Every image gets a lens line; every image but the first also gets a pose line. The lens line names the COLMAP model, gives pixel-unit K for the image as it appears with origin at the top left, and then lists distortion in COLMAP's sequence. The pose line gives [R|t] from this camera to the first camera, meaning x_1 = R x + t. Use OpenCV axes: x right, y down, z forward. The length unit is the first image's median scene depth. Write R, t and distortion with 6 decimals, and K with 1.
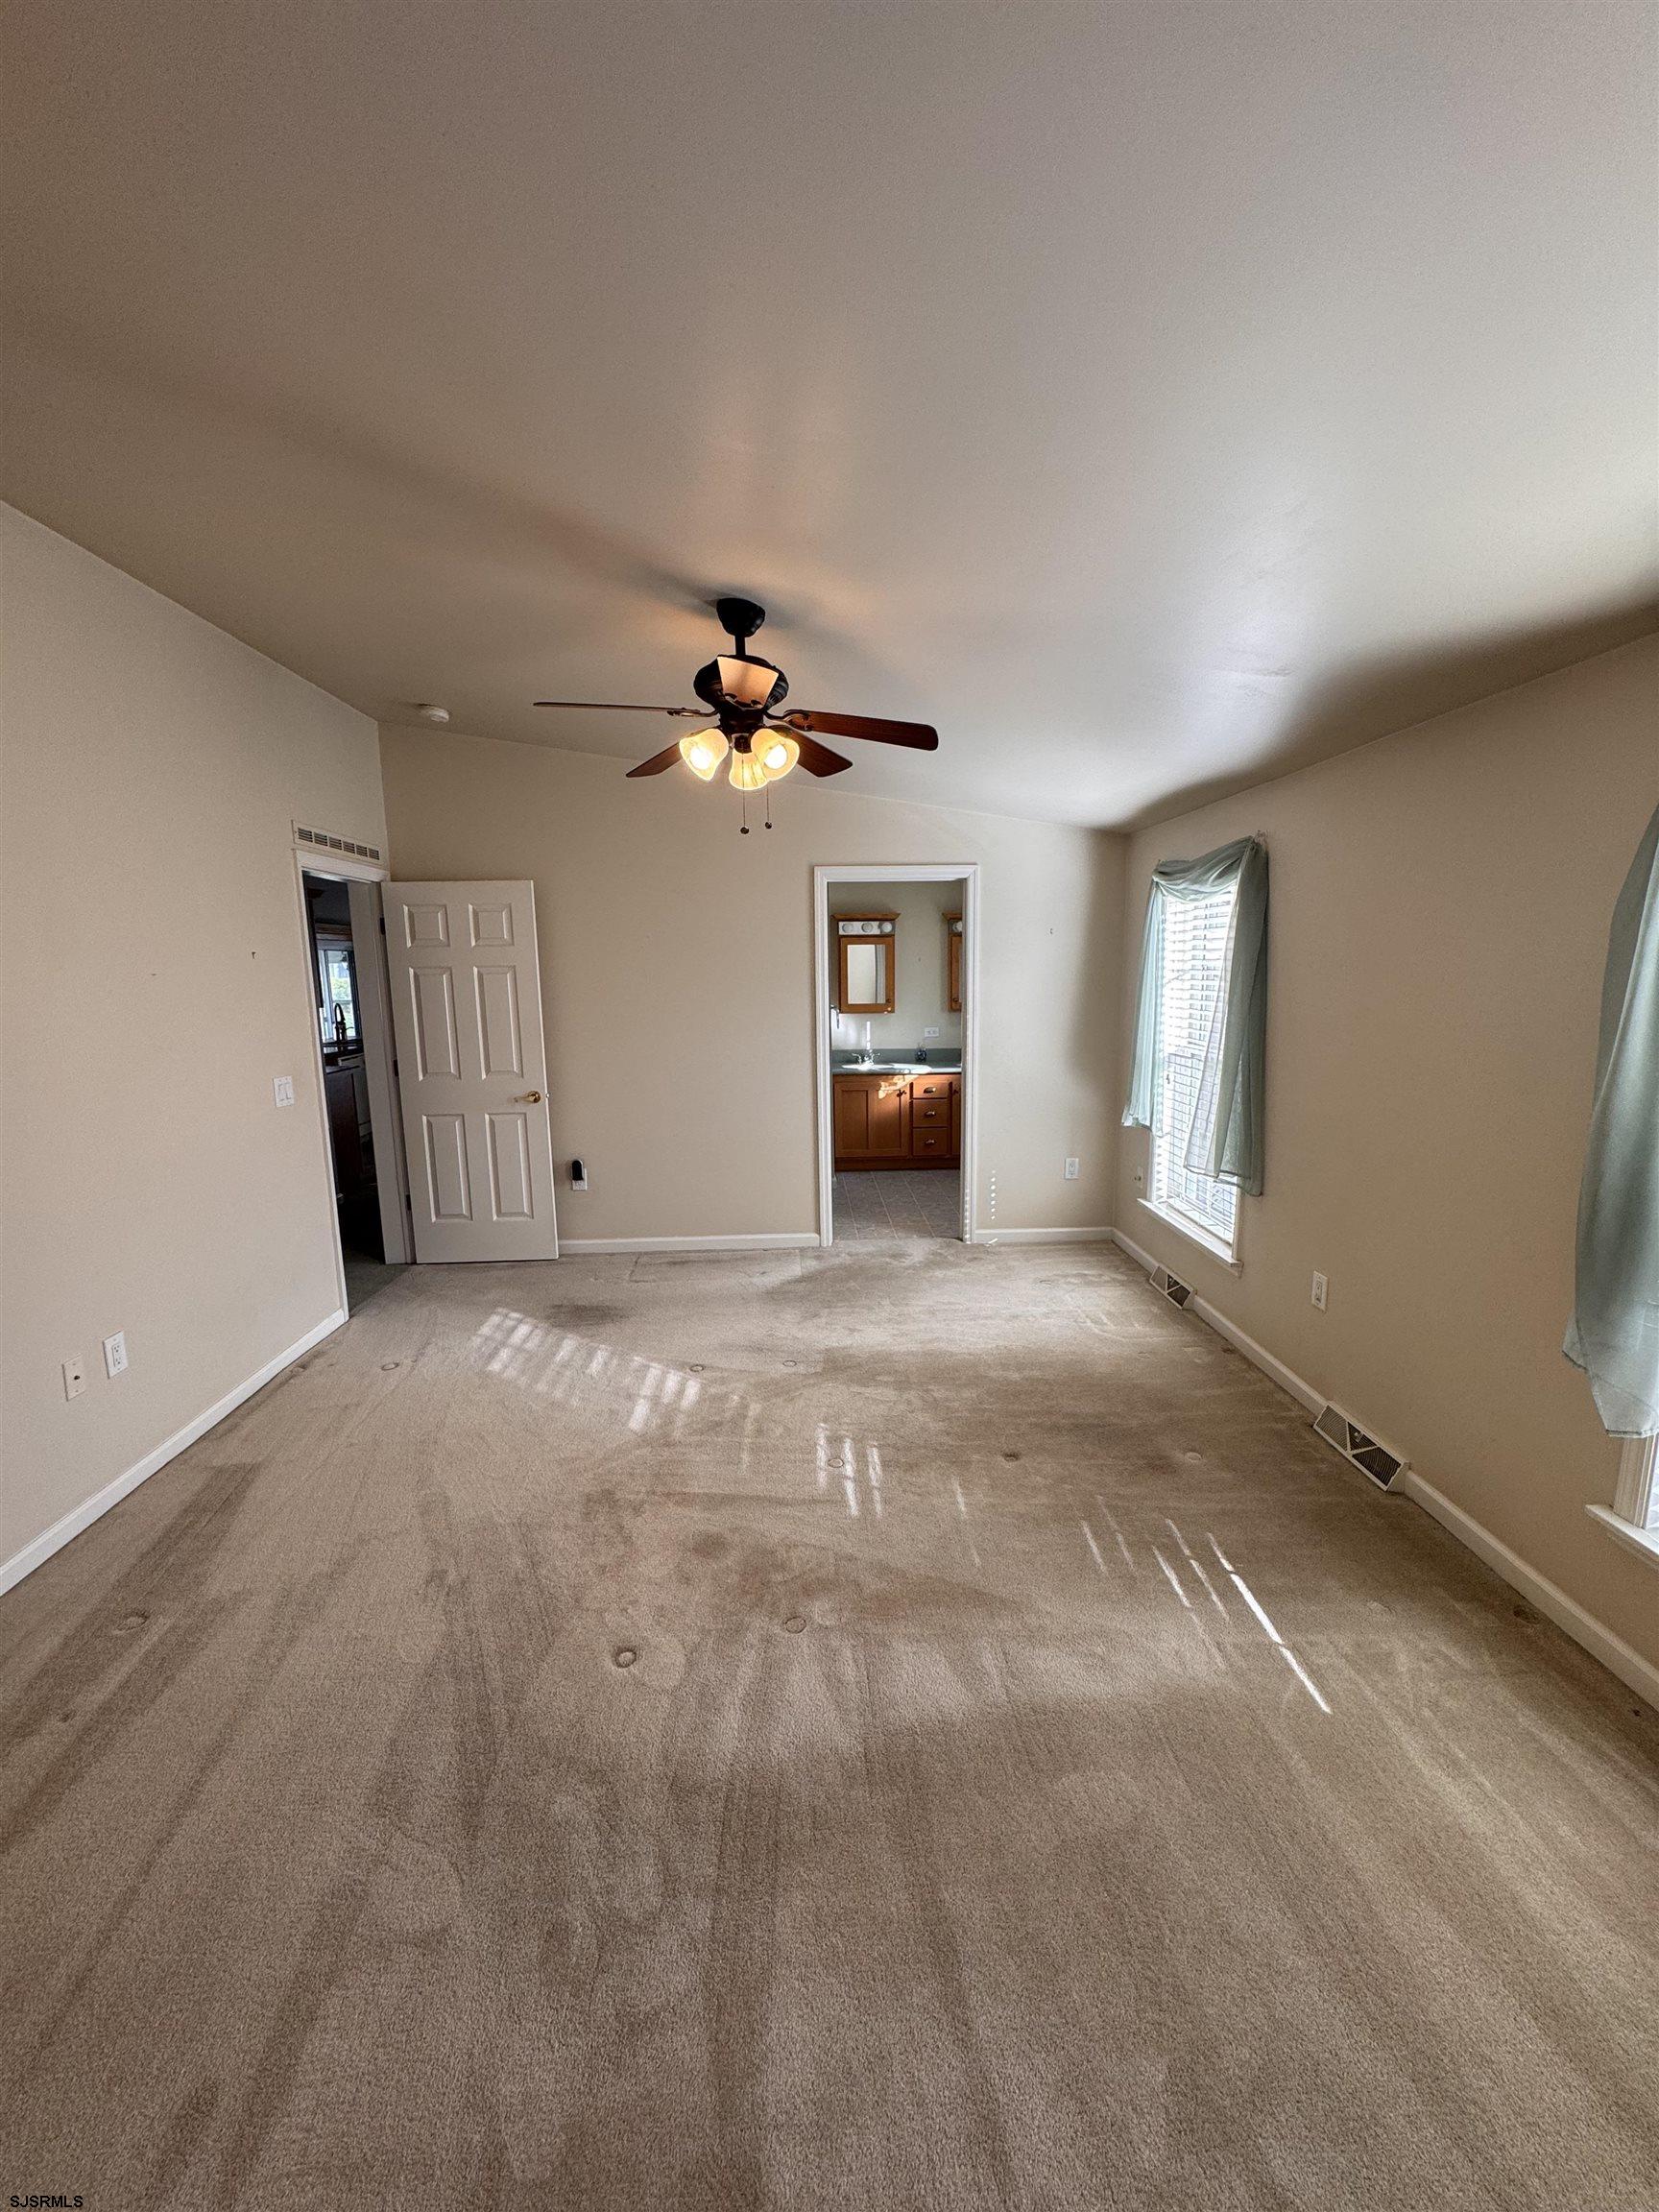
lens RADIAL K [[882.9, 0, 817.1], [0, 882.9, 1110.3], [0, 0, 1]] dist [0.001840, 0.000208]
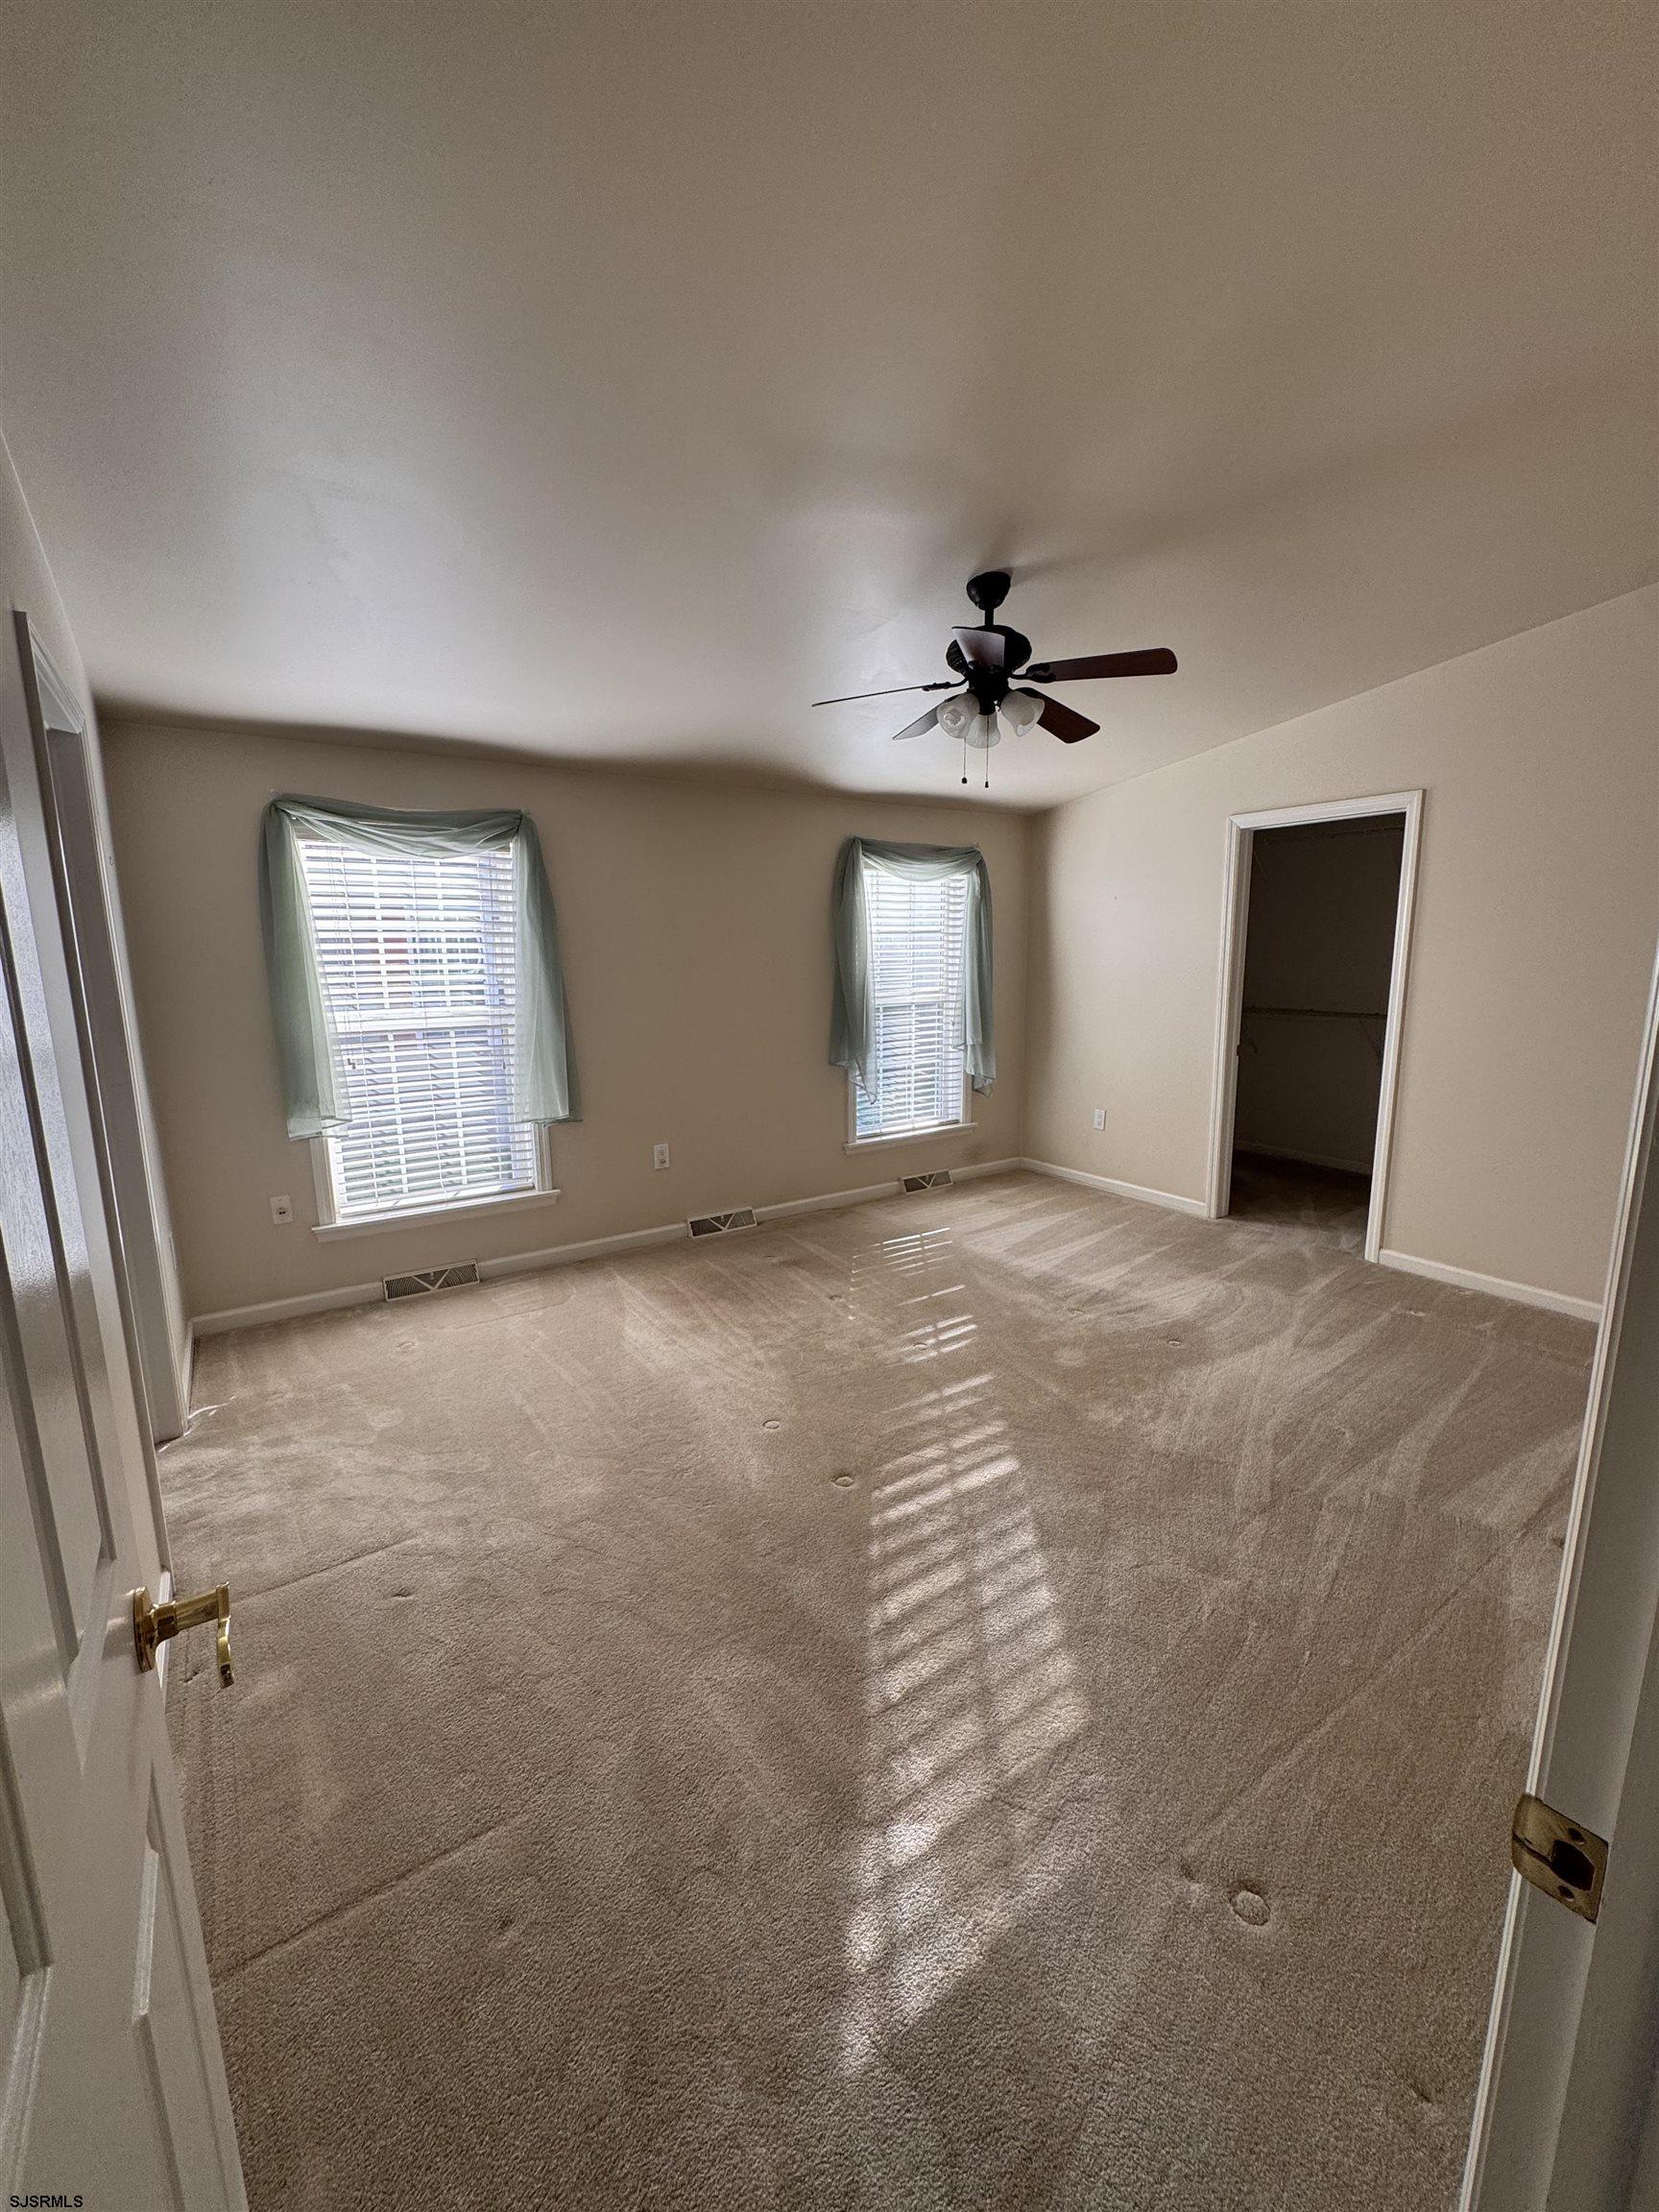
lens RADIAL K [[882.9, 0, 817.1], [0, 882.9, 1110.3], [0, 0, 1]] dist [0.001840, 0.000208]
pose [[-0.530677, -0.126397, 0.838097, -0.626730], [0.157770, 0.956805, 0.244198, -0.147478], [-0.832761, 0.261817, -0.487813, 1.219137]]
